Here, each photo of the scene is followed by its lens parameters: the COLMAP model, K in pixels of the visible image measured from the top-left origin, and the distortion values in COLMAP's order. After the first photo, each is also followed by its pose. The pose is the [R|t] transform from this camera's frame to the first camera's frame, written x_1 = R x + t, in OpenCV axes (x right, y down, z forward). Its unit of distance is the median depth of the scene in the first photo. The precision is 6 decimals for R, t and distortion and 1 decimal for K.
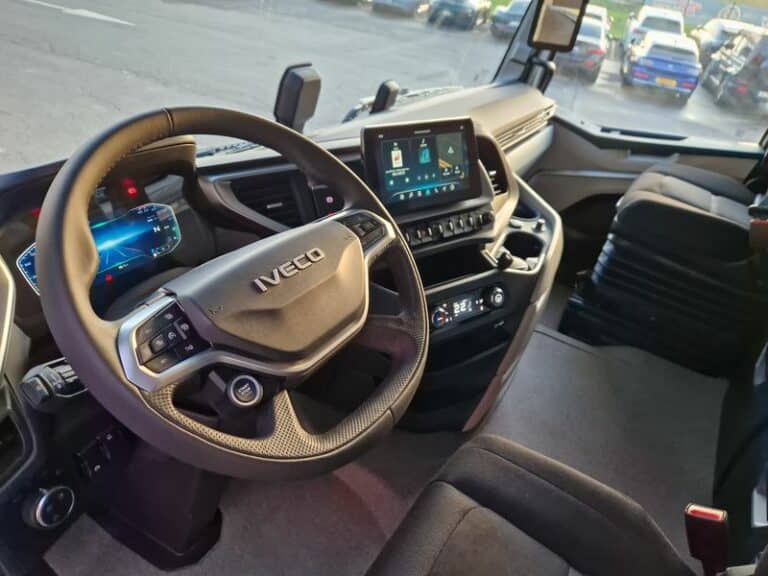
lens RADIAL K [[516.4, 0, 381.0], [0, 516.4, 286.0], [0, 0, 1]] dist [0.074710, -0.061719]
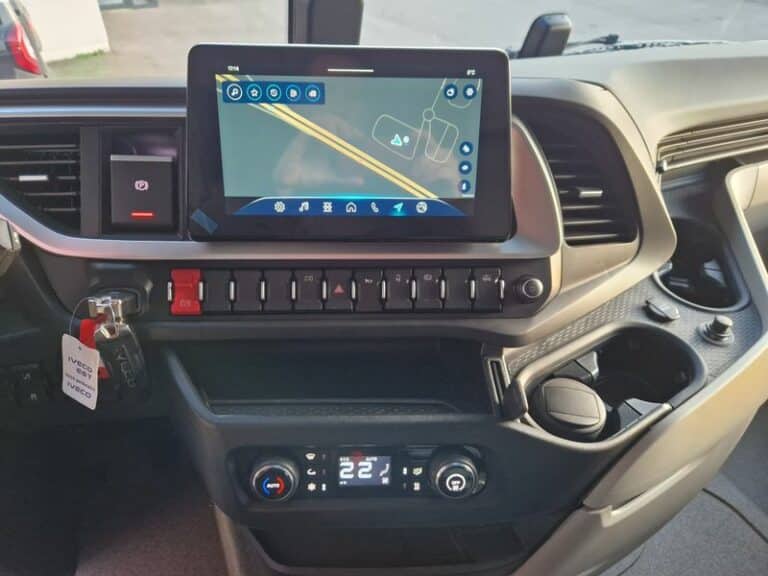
lens RADIAL K [[516.4, 0, 381.0], [0, 516.4, 286.0], [0, 0, 1]] dist [0.074710, -0.061719]
pose [[0.837264, 0.261379, -0.480281, 0.339295], [-0.241781, 0.964788, 0.103567, -0.162272], [0.490439, 0.029410, 0.870979, 0.592286]]
